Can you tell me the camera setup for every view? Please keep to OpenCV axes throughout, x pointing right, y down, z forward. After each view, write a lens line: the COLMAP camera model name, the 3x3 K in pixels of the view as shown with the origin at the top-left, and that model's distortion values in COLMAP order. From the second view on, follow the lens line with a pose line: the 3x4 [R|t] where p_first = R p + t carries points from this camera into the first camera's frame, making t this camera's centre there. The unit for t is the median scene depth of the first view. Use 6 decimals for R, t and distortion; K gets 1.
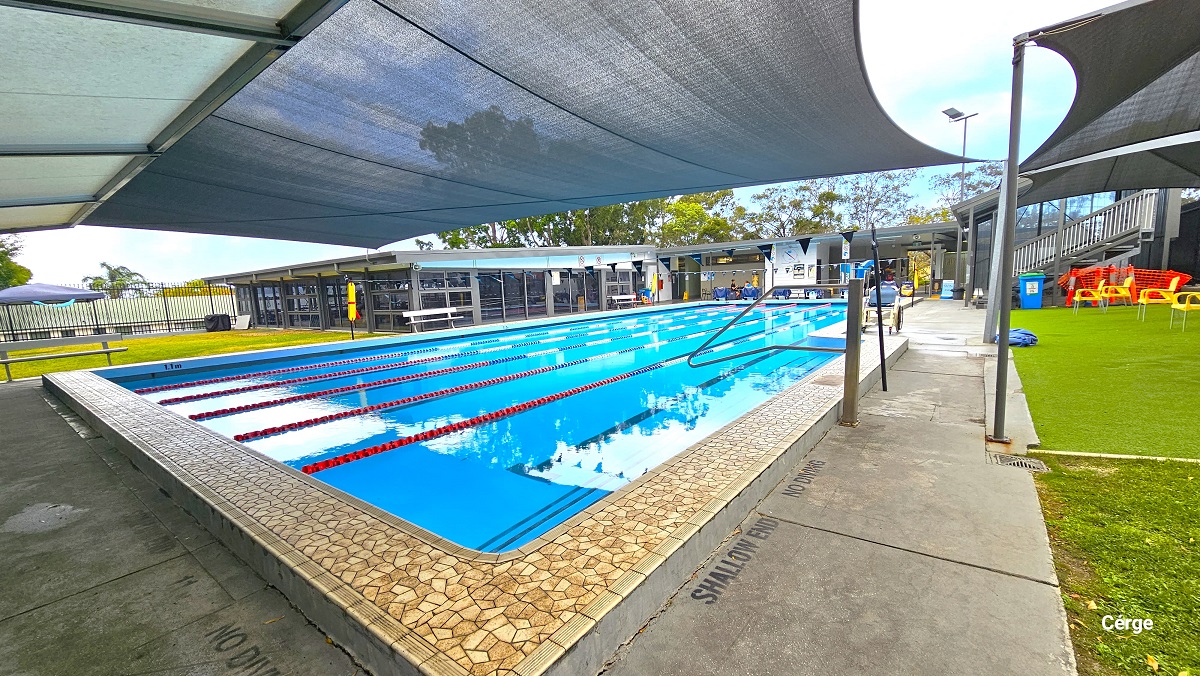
lens RADIAL K [[488.6, 0, 602.0], [0, 488.6, 344.1], [0, 0, 1]] dist [0.000975, 0.000082]
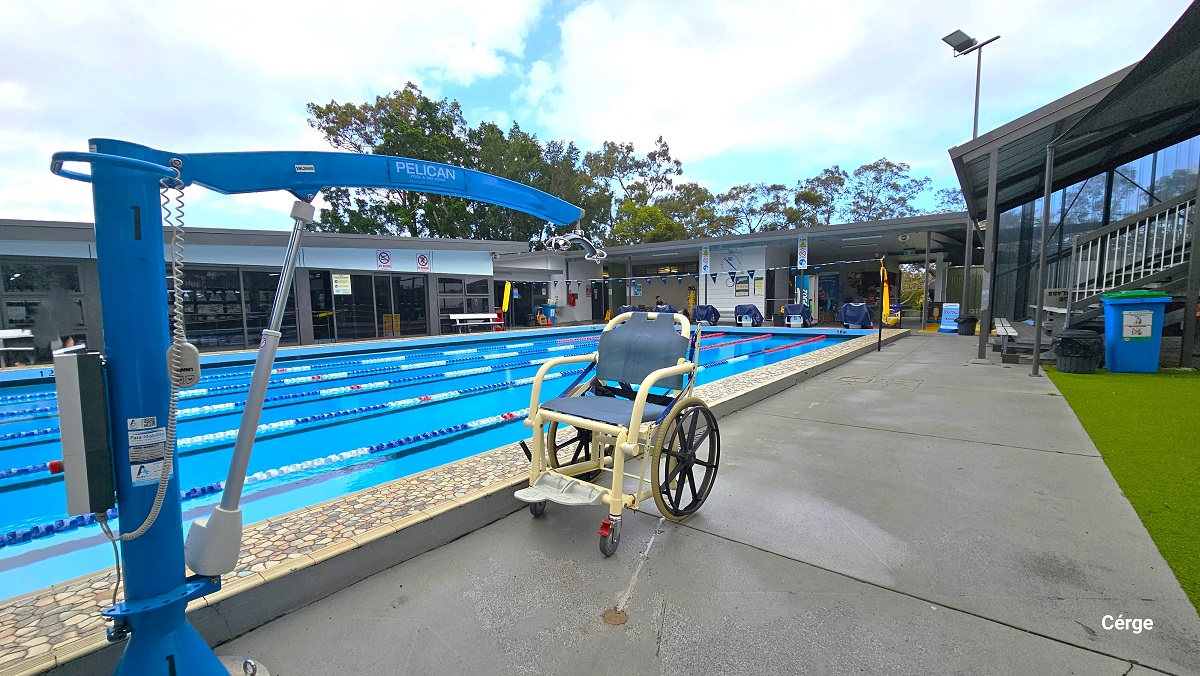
lens RADIAL K [[488.6, 0, 597.9], [0, 488.6, 343.9], [0, 0, 1]] dist [0.000975, 0.000082]
pose [[0.999420, 0.027736, -0.019765, 0.244373], [-0.028341, 0.999117, -0.031018, -0.042098], [0.018887, 0.031560, 0.999323, 0.332216]]
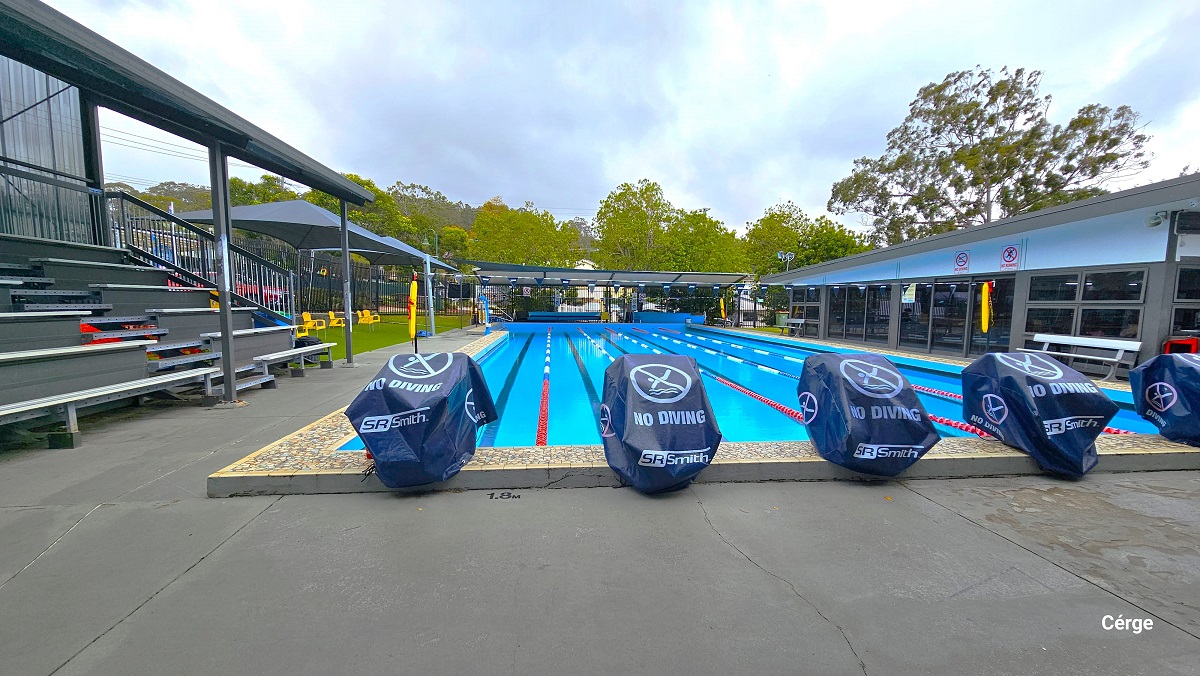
lens RADIAL K [[488.6, 0, 599.5], [0, 488.6, 345.3], [0, 0, 1]] dist [0.000975, 0.000082]
pose [[-0.728912, 0.096117, -0.677826, 0.597834], [-0.054405, 0.978831, 0.197305, -0.153900], [0.682442, 0.180695, -0.708253, 1.061610]]
